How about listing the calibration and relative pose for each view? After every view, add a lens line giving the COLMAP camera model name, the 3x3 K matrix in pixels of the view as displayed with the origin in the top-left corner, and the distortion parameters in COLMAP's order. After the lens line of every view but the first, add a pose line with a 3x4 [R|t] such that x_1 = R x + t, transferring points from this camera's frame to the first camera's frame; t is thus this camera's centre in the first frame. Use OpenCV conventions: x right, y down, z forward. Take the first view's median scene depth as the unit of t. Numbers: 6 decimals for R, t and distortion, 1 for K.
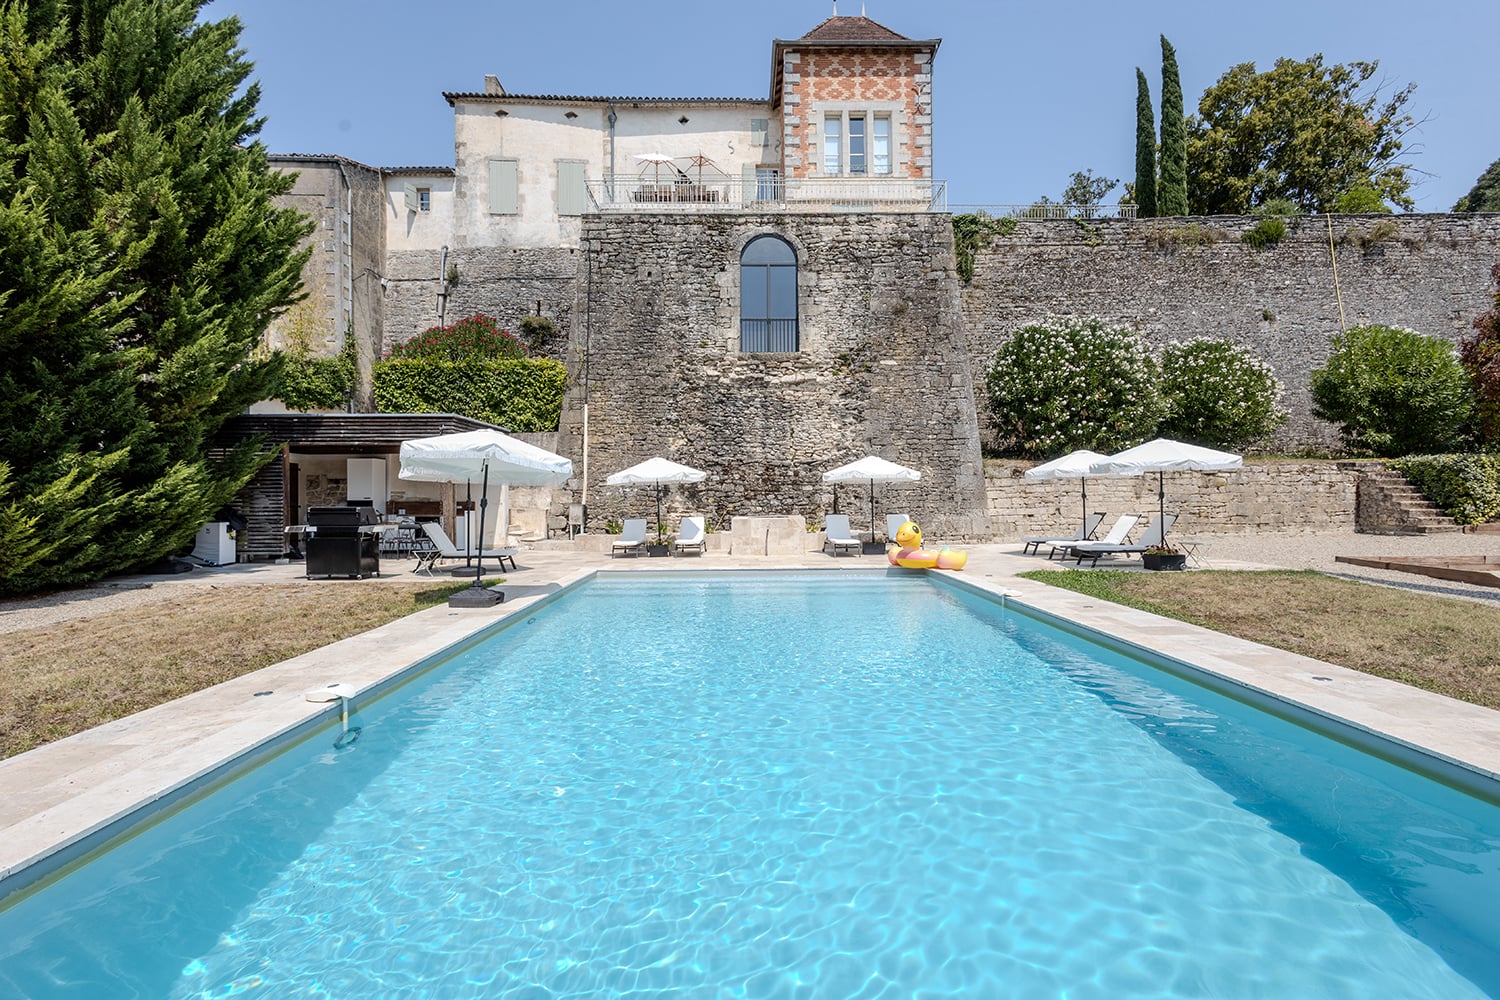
lens RADIAL K [[685.0, 0, 750.0], [0, 685.0, 496.8], [0, 0, 1]] dist [0.010159, -0.003052]
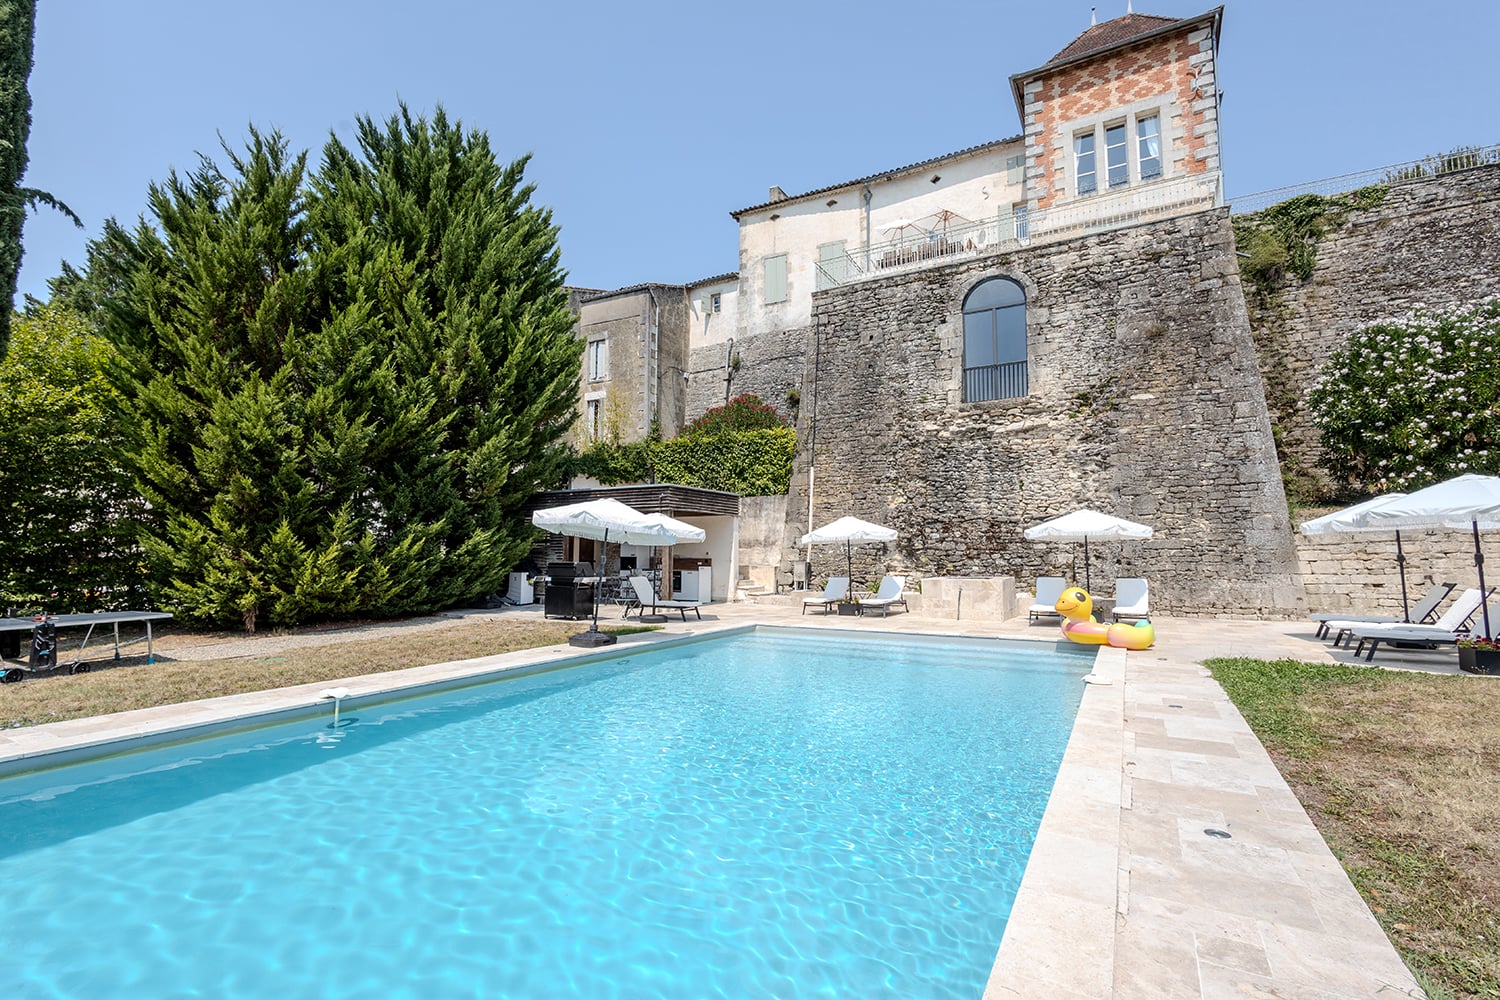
lens RADIAL K [[685.0, 0, 748.0], [0, 685.0, 497.6], [0, 0, 1]] dist [0.010159, -0.003052]
pose [[0.863891, -0.035458, -0.502429, 0.203081], [-0.005721, 0.996764, -0.080181, -0.002549], [0.503646, 0.072142, 0.860893, 0.040183]]
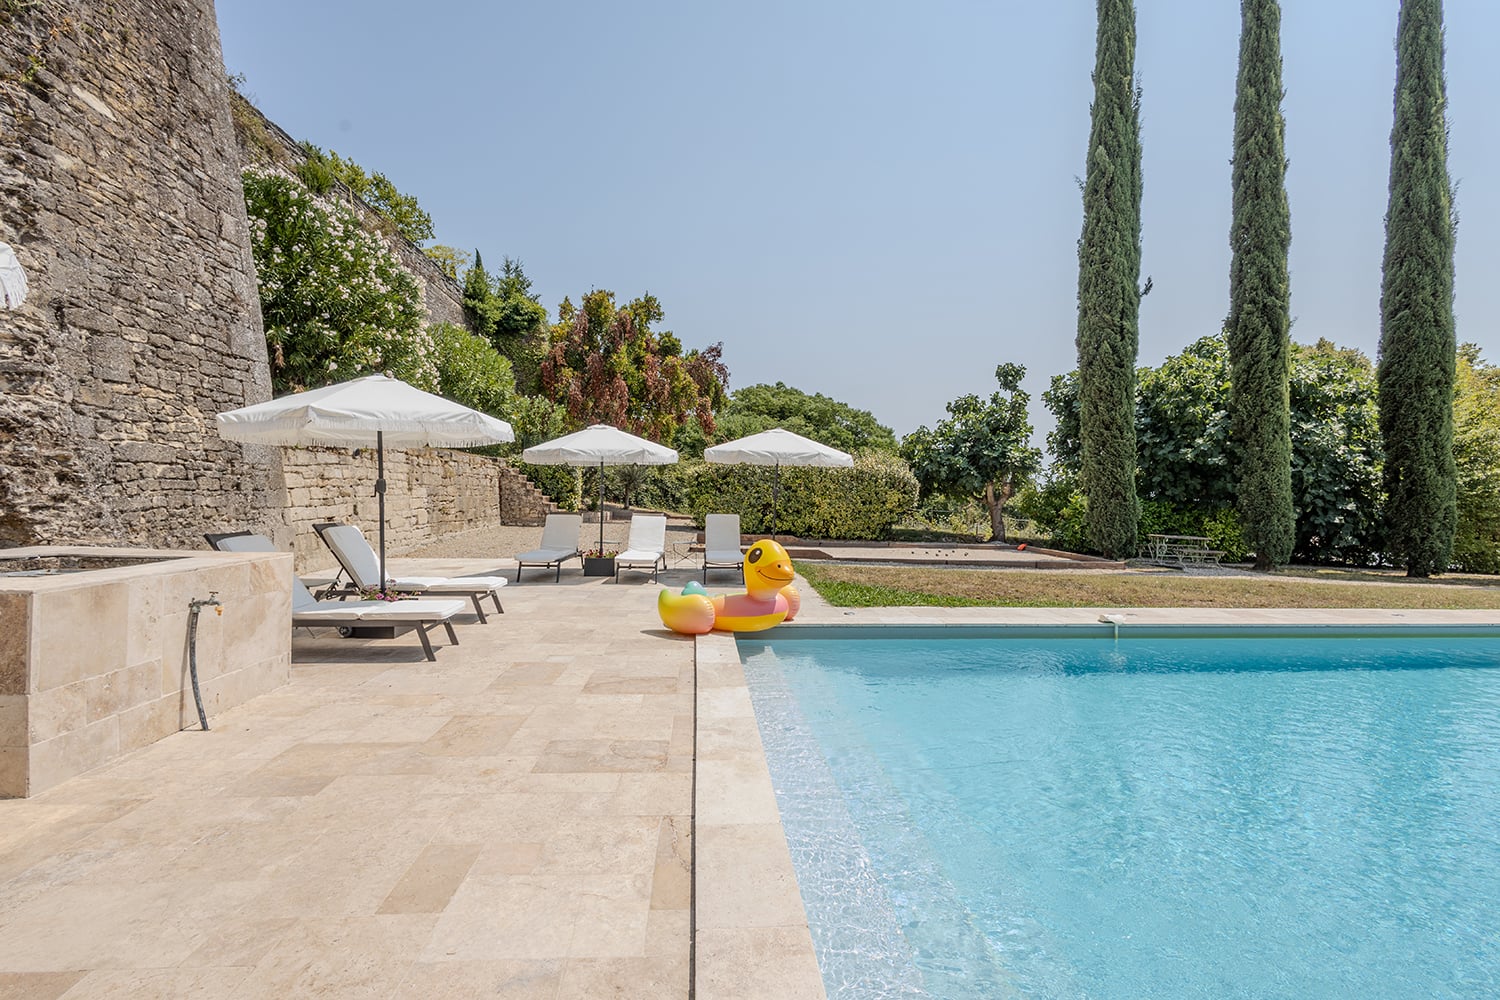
lens RADIAL K [[685.0, 0, 751.3], [0, 685.0, 496.2], [0, 0, 1]] dist [0.010159, -0.003052]
pose [[-0.061673, 0.001358, 0.998095, -0.177192], [-0.018785, 0.999820, -0.002522, 0.003413], [-0.997920, -0.018905, -0.061636, 0.676370]]
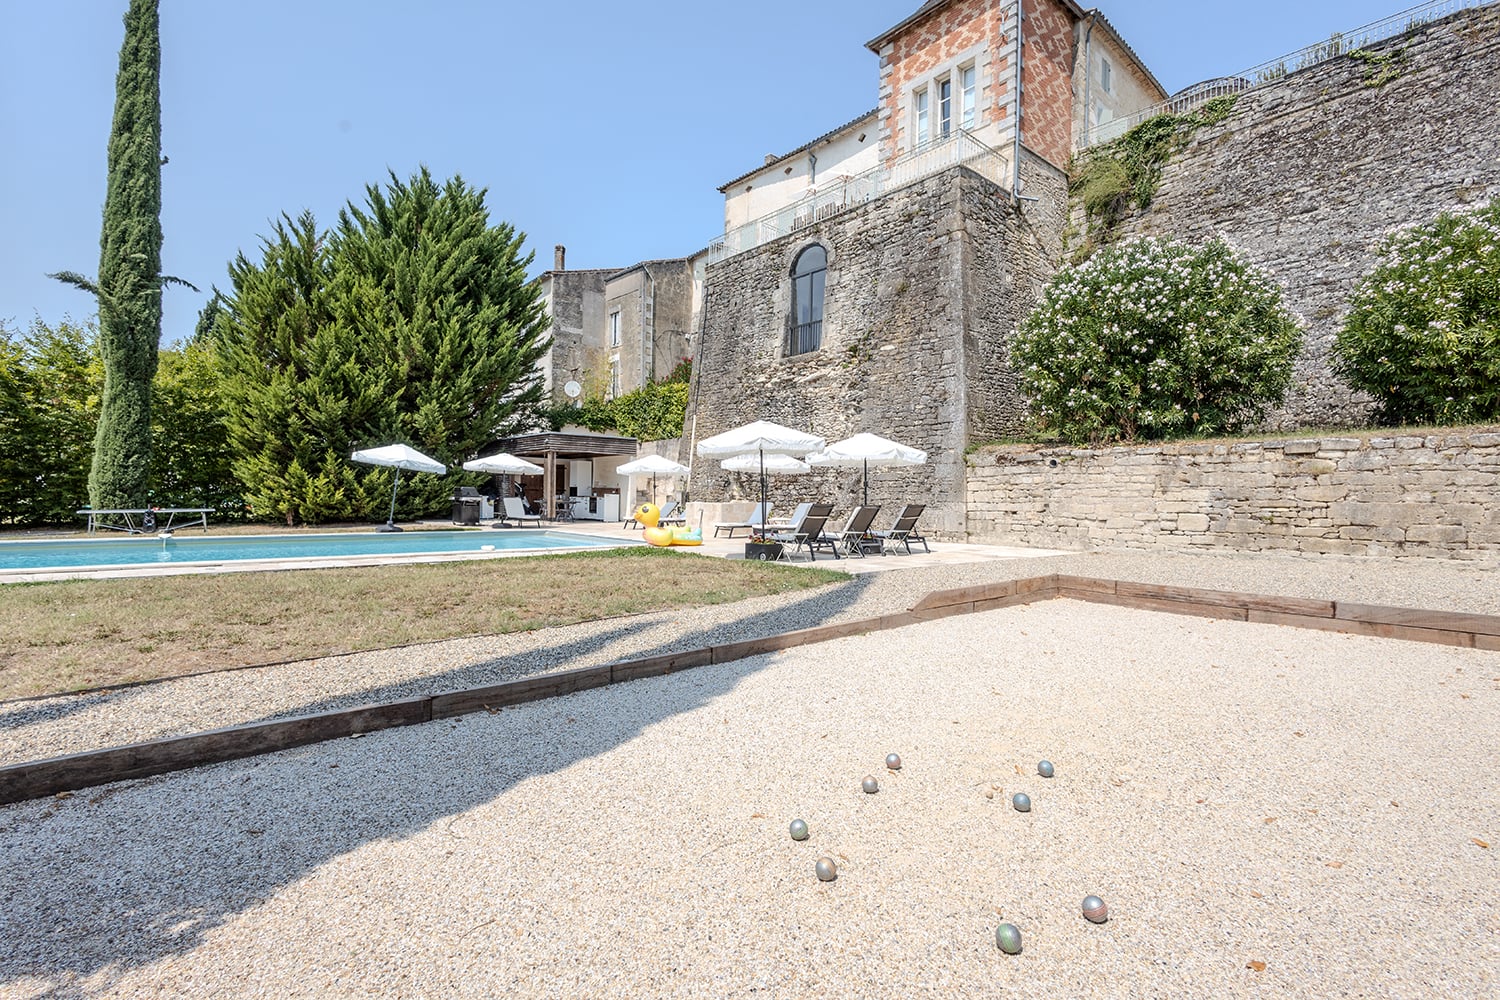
lens RADIAL K [[685.0, 0, 746.7], [0, 685.0, 496.8], [0, 0, 1]] dist [0.010159, -0.003052]
pose [[0.642478, 0.017487, -0.766104, 0.812840], [-0.017323, 0.999816, 0.008295, 0.007670], [0.766108, 0.007942, 0.642663, 0.235329]]
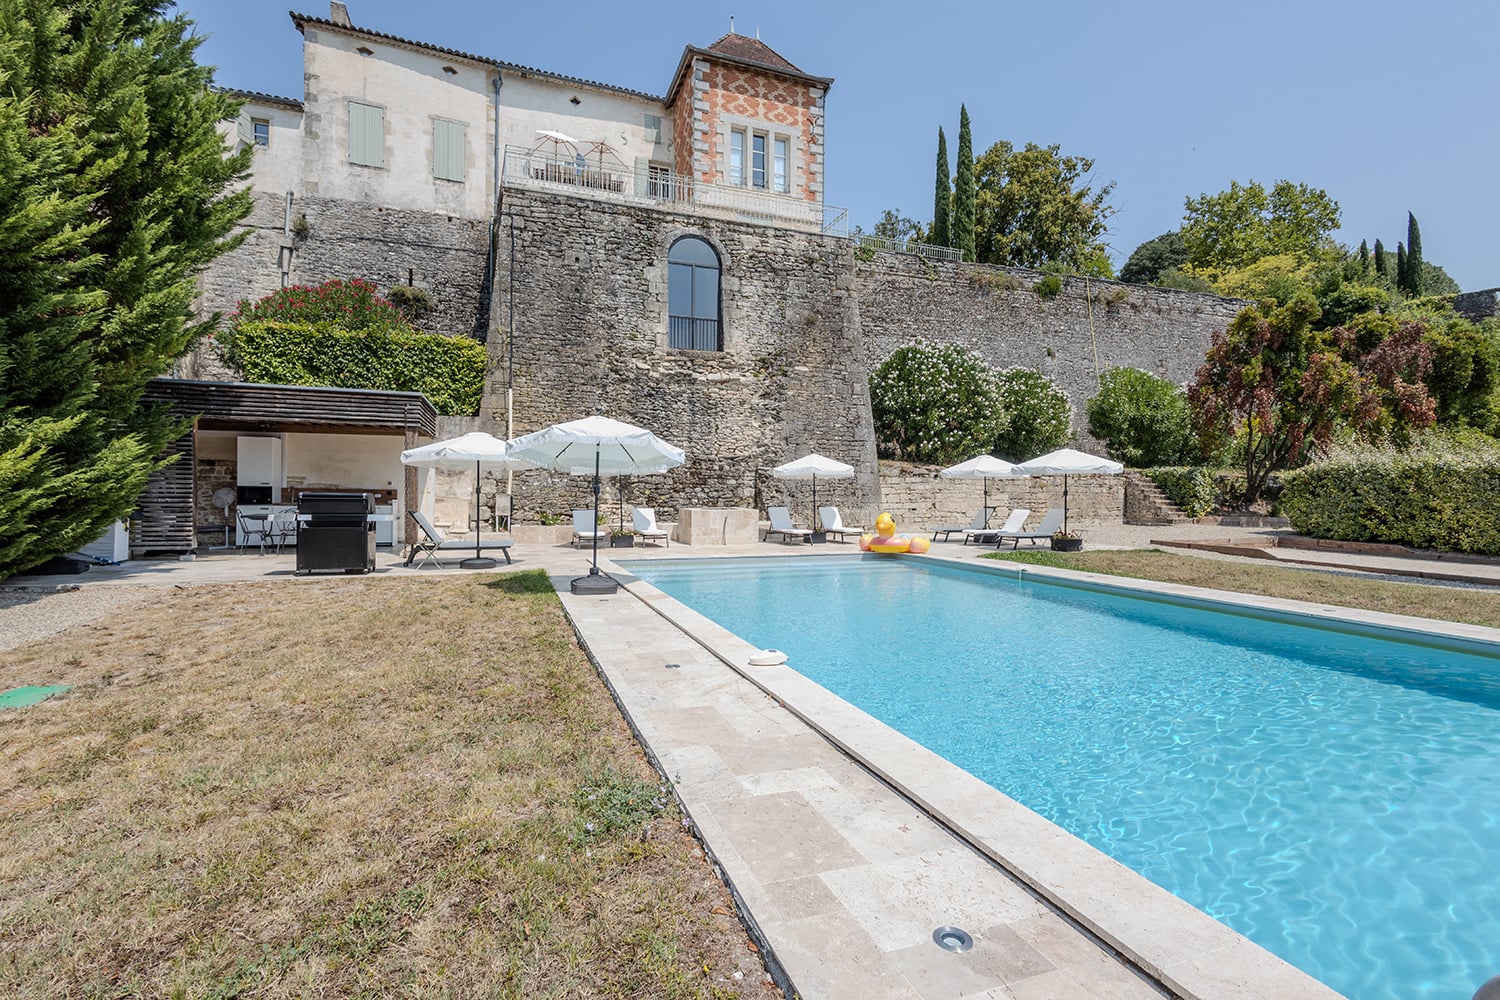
lens RADIAL K [[685.0, 0, 751.0], [0, 685.0, 496.8], [0, 0, 1]] dist [0.010159, -0.003052]
pose [[0.942829, 0.012375, 0.333047, -0.236019], [-0.014594, 0.999885, 0.004163, 0.005205], [-0.332957, -0.008785, 0.942901, -0.006287]]
